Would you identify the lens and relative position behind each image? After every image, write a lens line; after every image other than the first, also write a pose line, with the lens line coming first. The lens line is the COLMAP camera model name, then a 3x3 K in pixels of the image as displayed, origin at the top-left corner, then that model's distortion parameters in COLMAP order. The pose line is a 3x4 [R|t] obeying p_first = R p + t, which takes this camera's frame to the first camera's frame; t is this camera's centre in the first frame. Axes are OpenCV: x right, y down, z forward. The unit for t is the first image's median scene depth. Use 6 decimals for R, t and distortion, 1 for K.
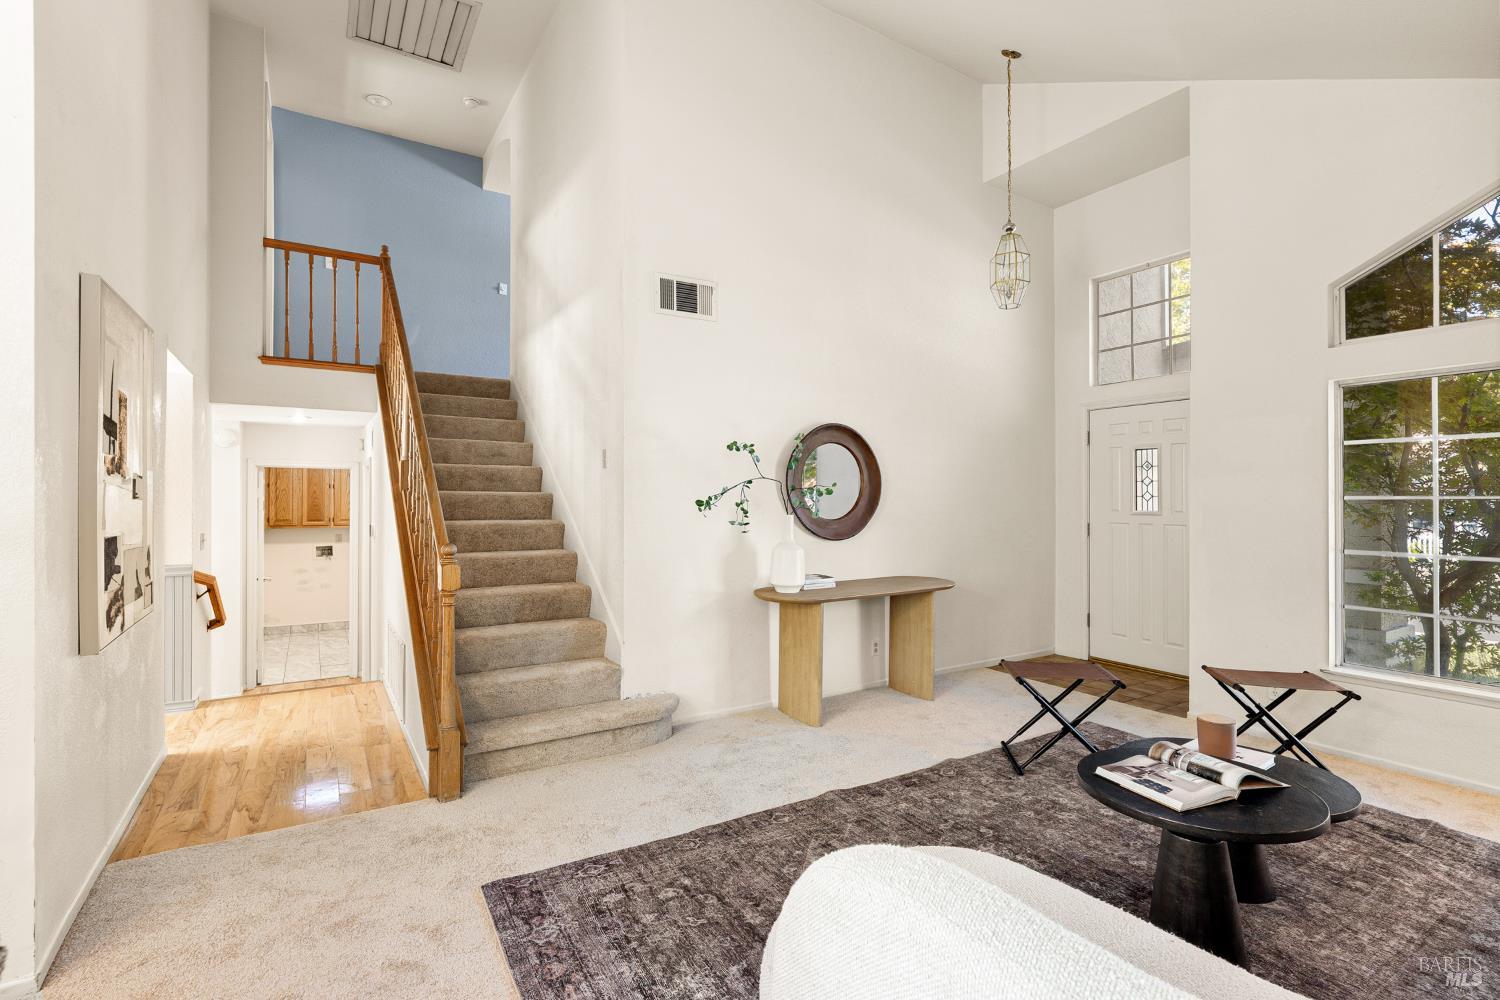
lens RADIAL K [[704.0, 0, 750.0], [0, 704.0, 500.0], [0, 0, 1]] dist [-0.001818, -0.000559]
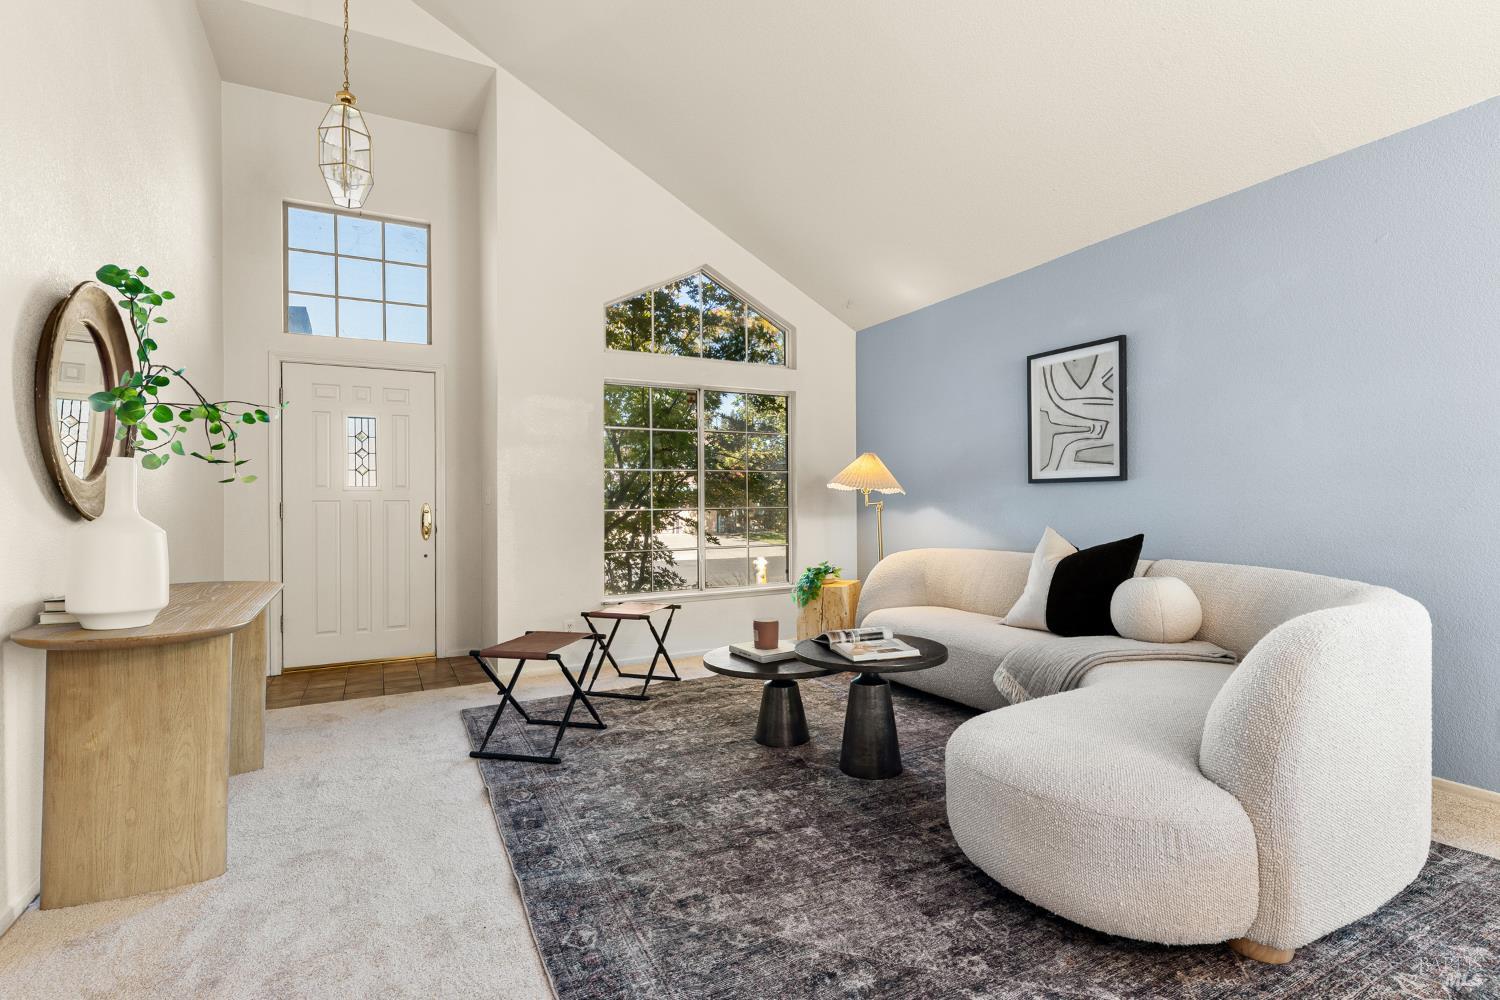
lens RADIAL K [[704.0, 0, 750.0], [0, 704.0, 500.0], [0, 0, 1]] dist [-0.001818, -0.000559]
pose [[0.061438, 0.002596, 0.998108, -0.496448], [0.015624, 0.999872, -0.003562, 0.072841], [-0.997989, 0.015813, 0.061390, 0.732435]]
